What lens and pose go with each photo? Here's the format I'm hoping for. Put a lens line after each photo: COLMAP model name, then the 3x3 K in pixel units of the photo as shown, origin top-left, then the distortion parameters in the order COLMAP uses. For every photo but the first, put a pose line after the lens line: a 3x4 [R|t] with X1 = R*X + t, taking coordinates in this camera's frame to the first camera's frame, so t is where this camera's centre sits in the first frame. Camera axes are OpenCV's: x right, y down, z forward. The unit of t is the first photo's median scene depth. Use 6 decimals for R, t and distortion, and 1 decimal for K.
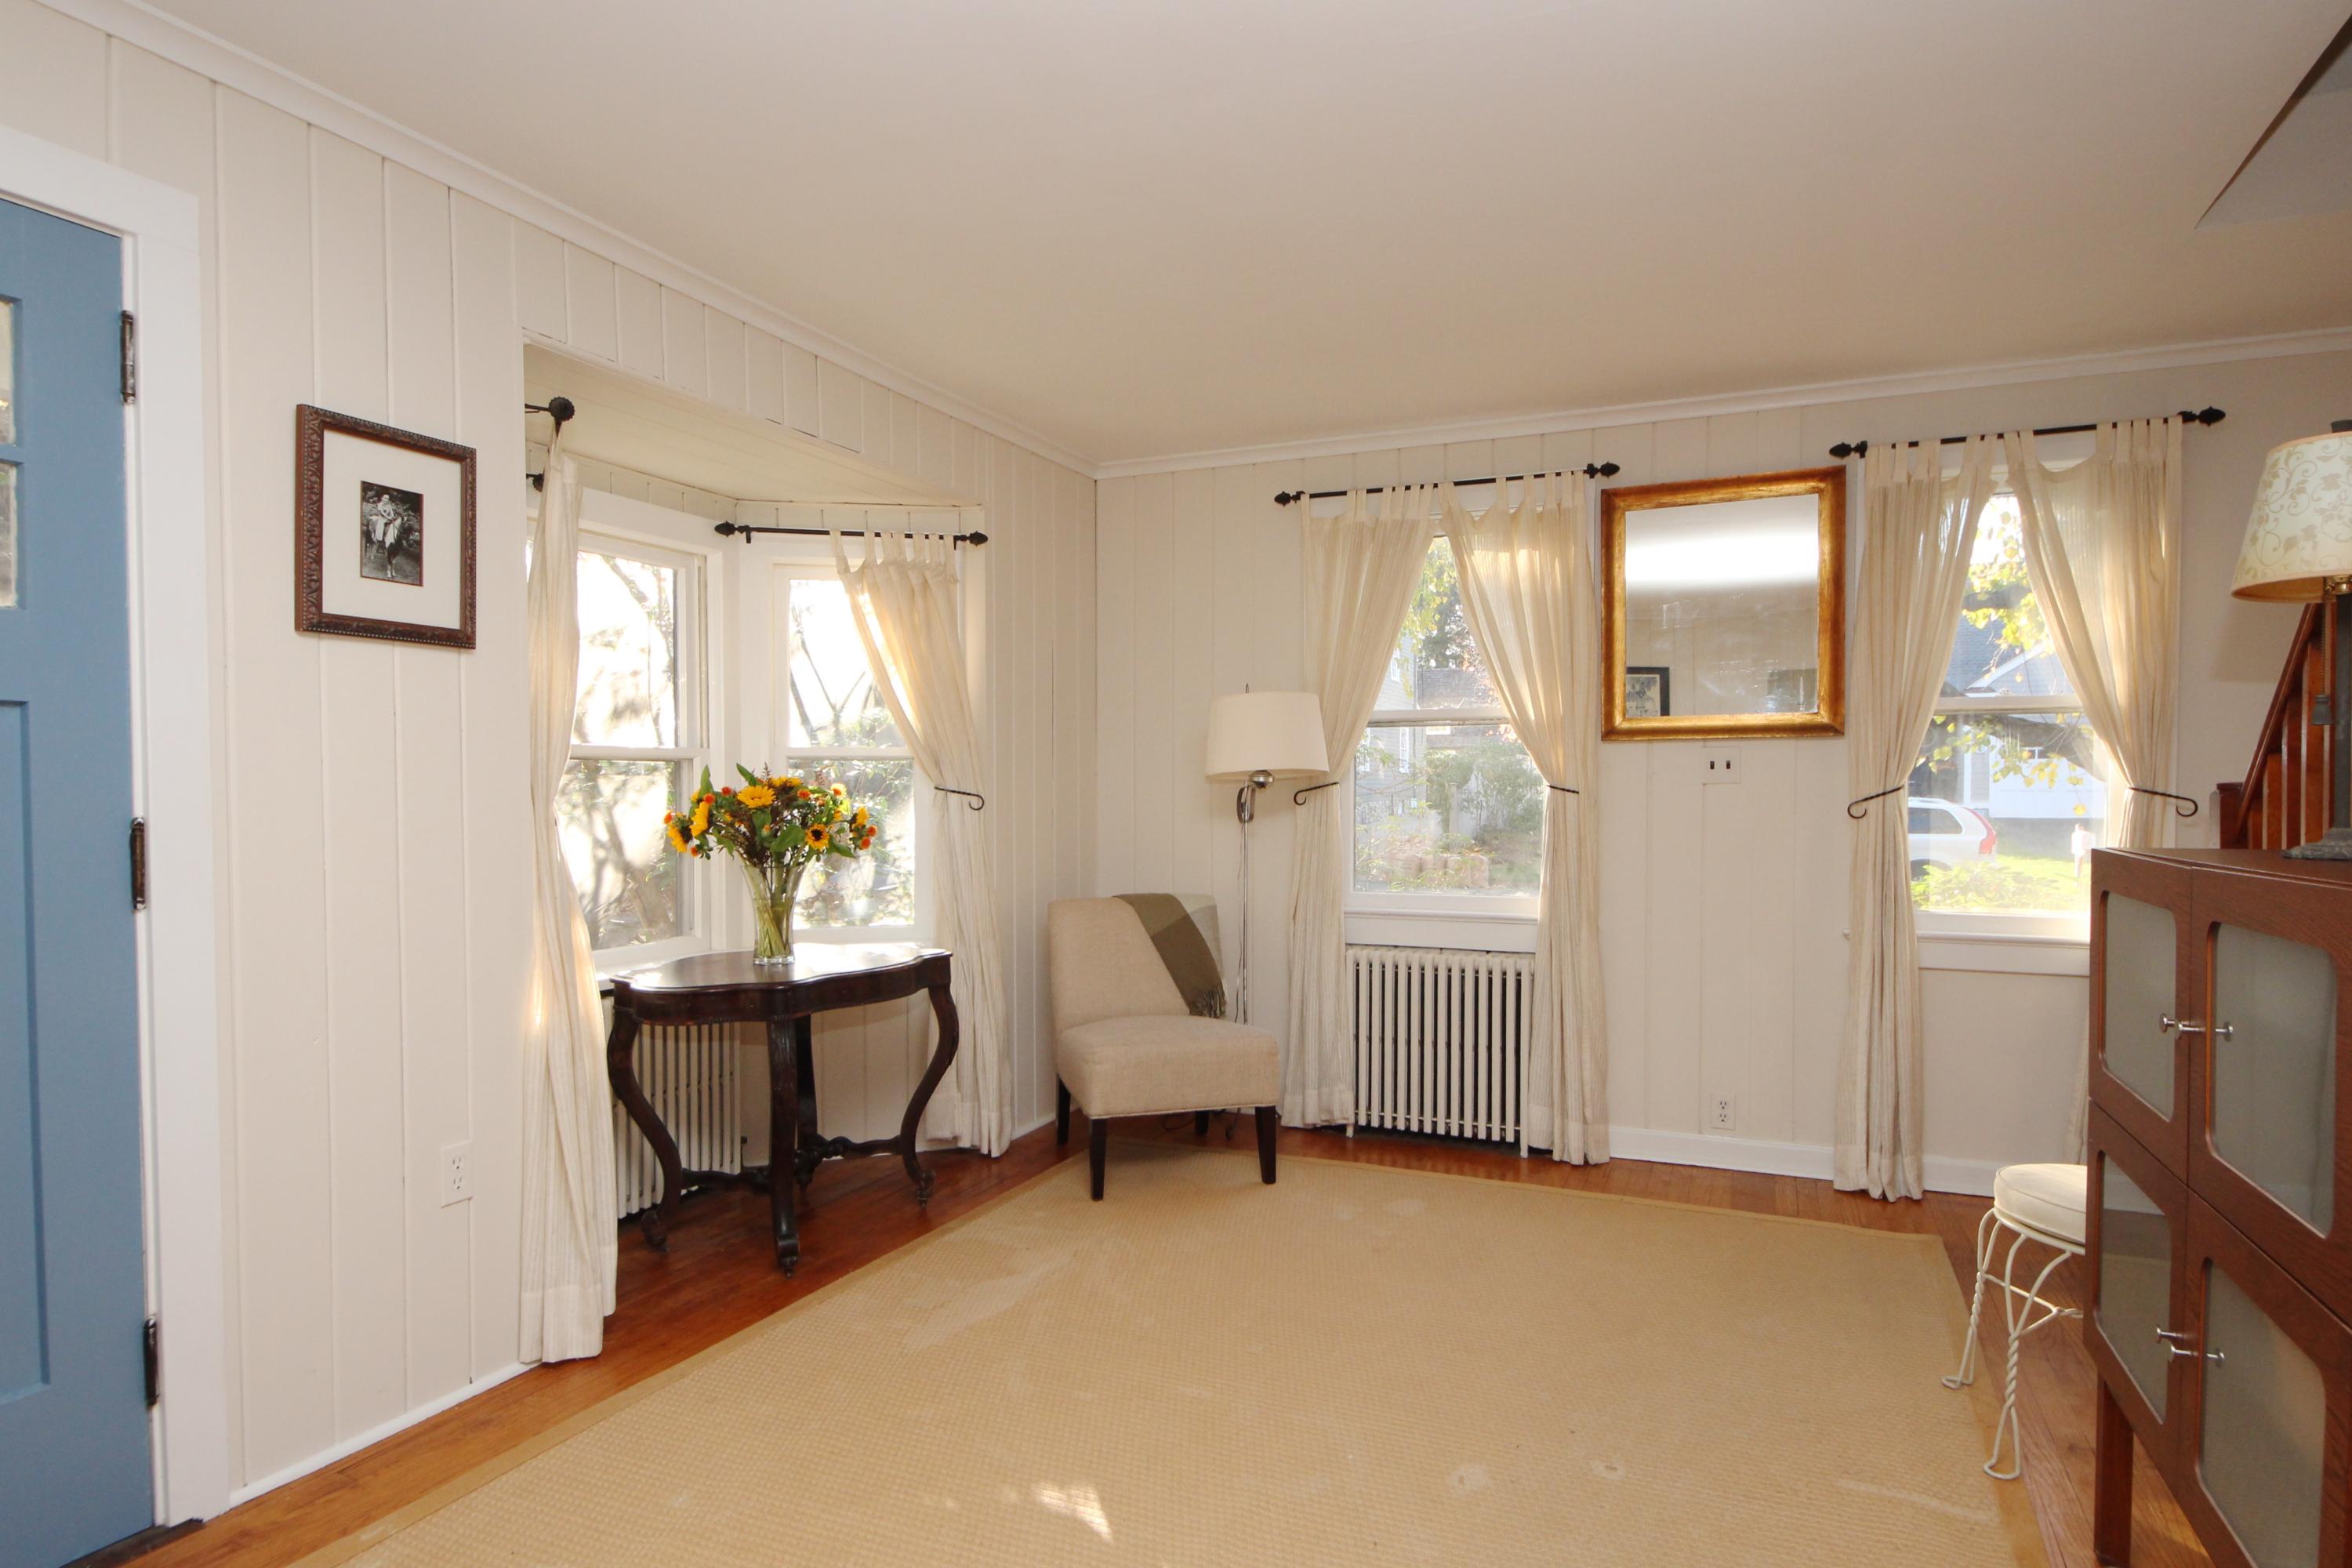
lens RADIAL K [[1270.3, 0, 1176.0], [0, 1270.3, 784.0], [0, 0, 1]] dist [-0.057382, 0.000352]
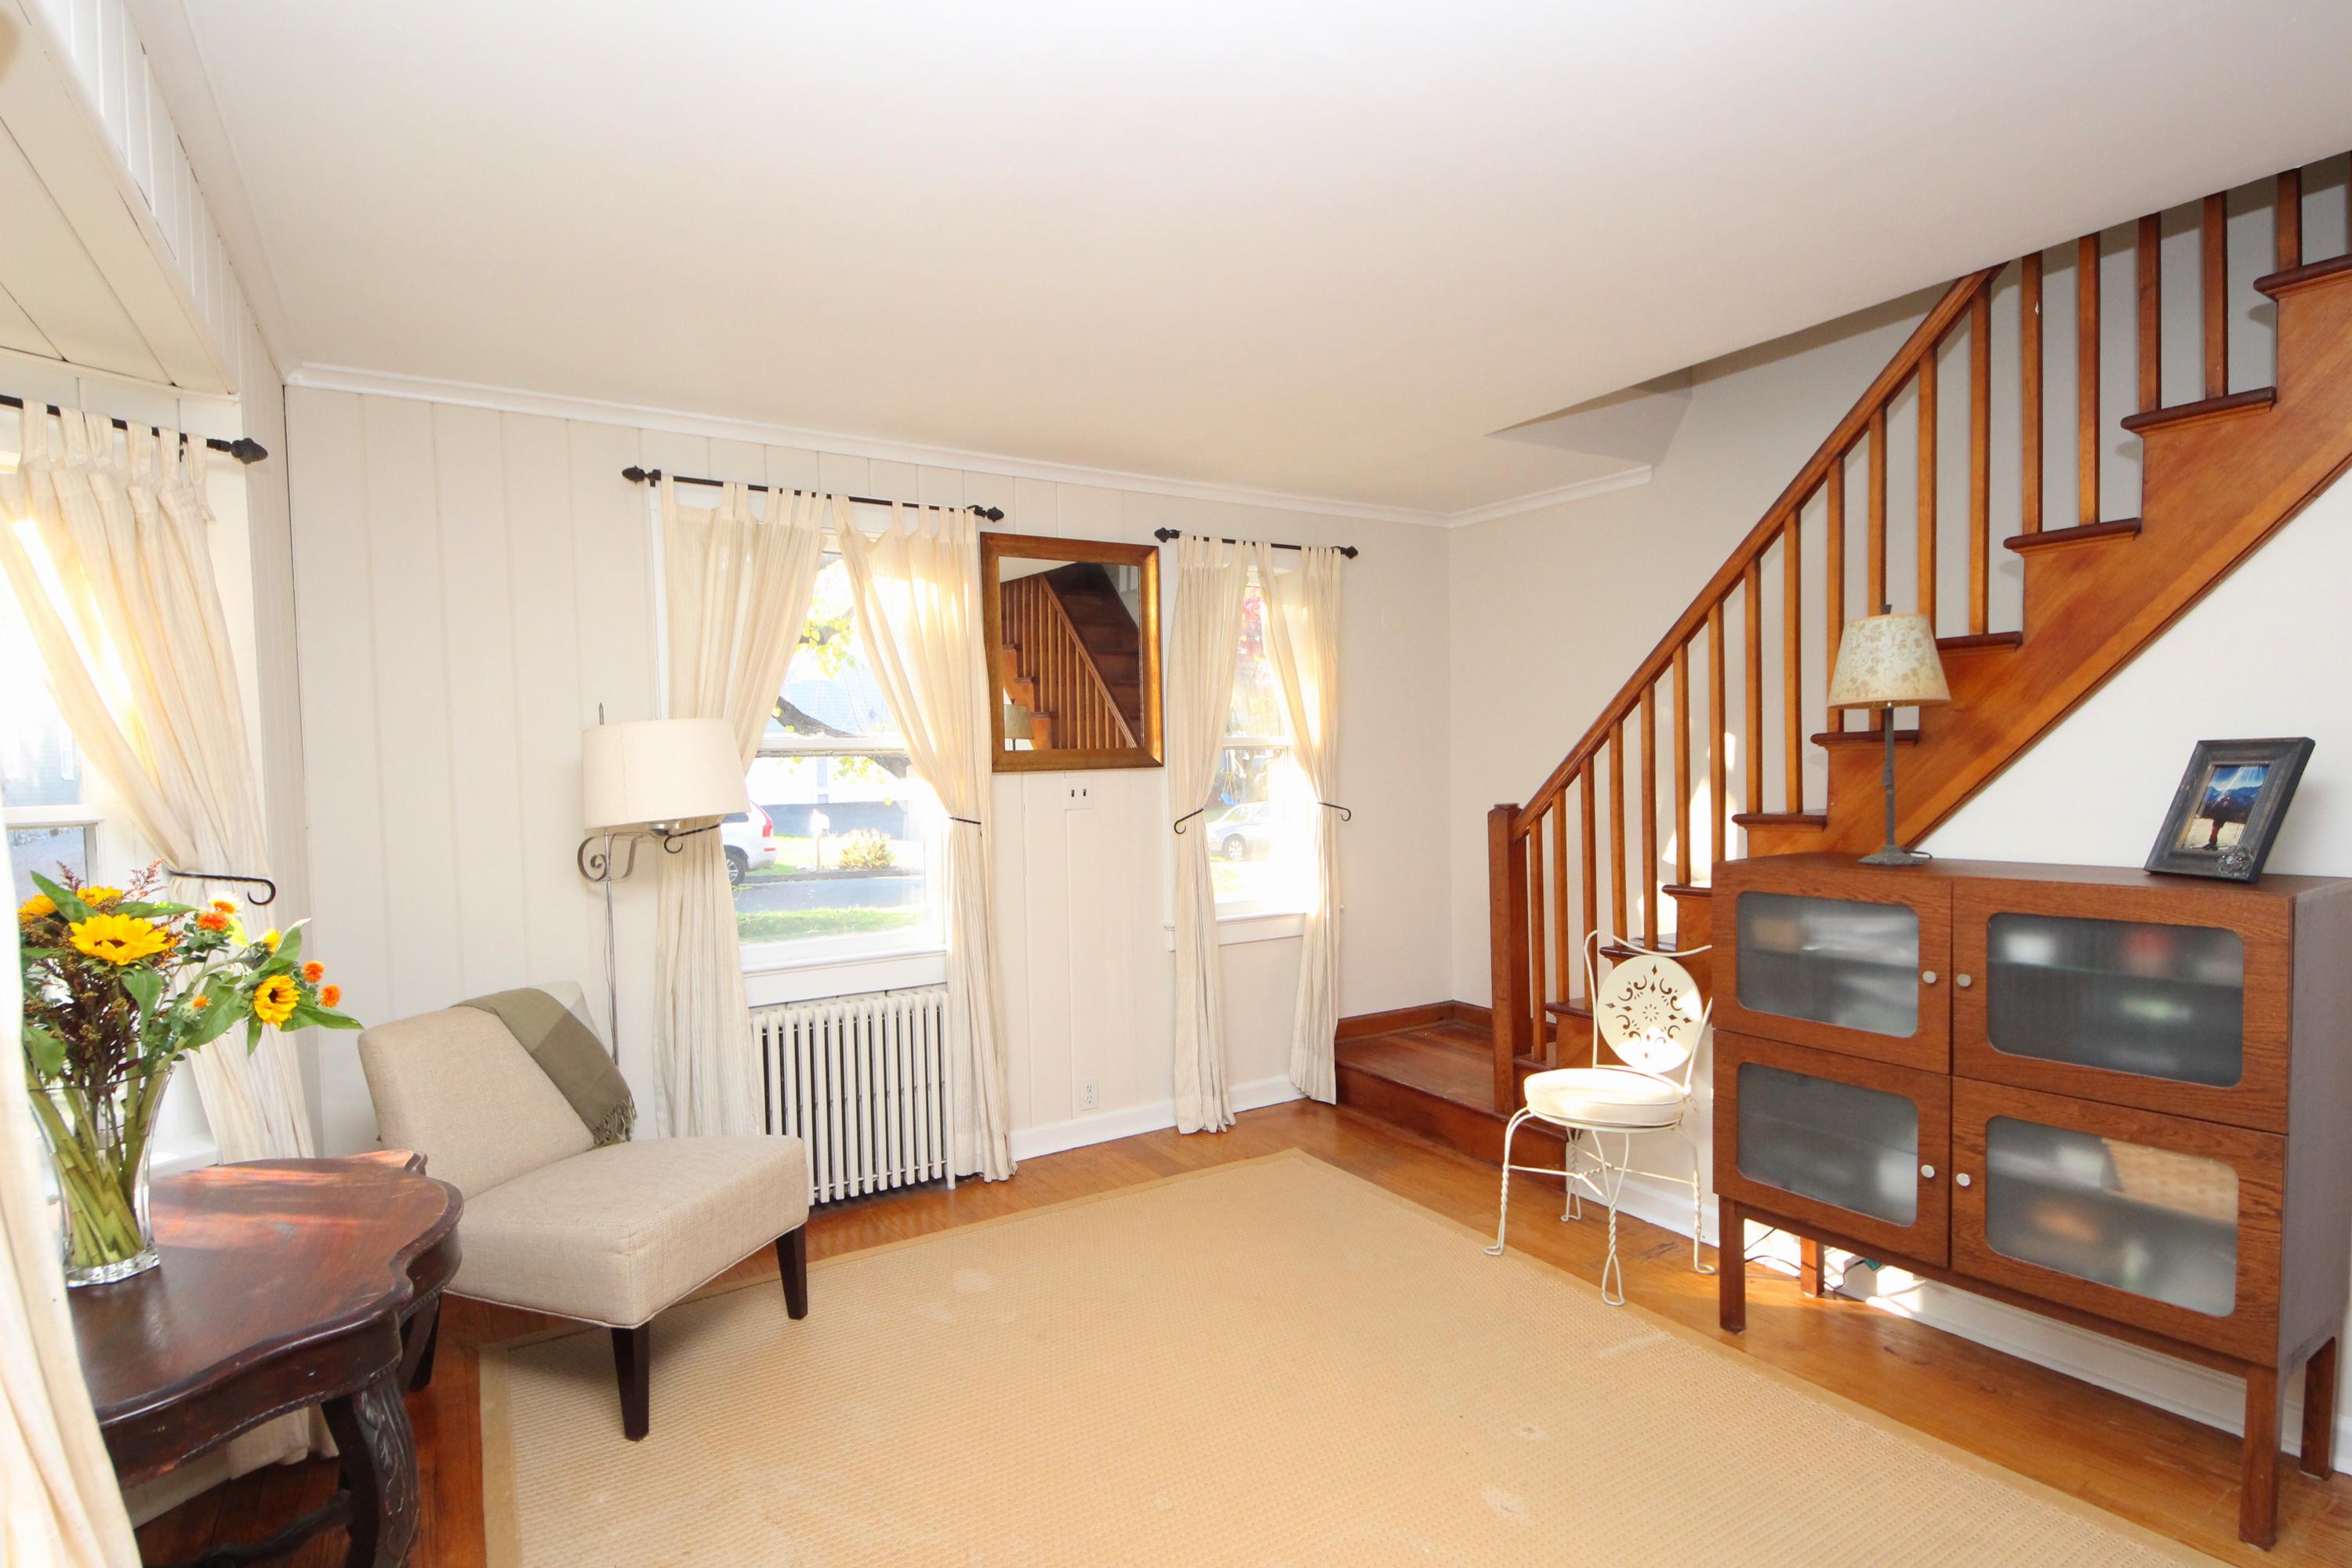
lens RADIAL K [[1118.4, 0, 1176.0], [0, 1118.4, 784.0], [0, 0, 1]] dist [-0.041460, -0.000156]
pose [[0.543602, -0.026167, 0.838935, -0.360948], [0.013370, 0.999657, 0.022517, -0.043988], [-0.839236, -0.001024, 0.543766, 0.366429]]
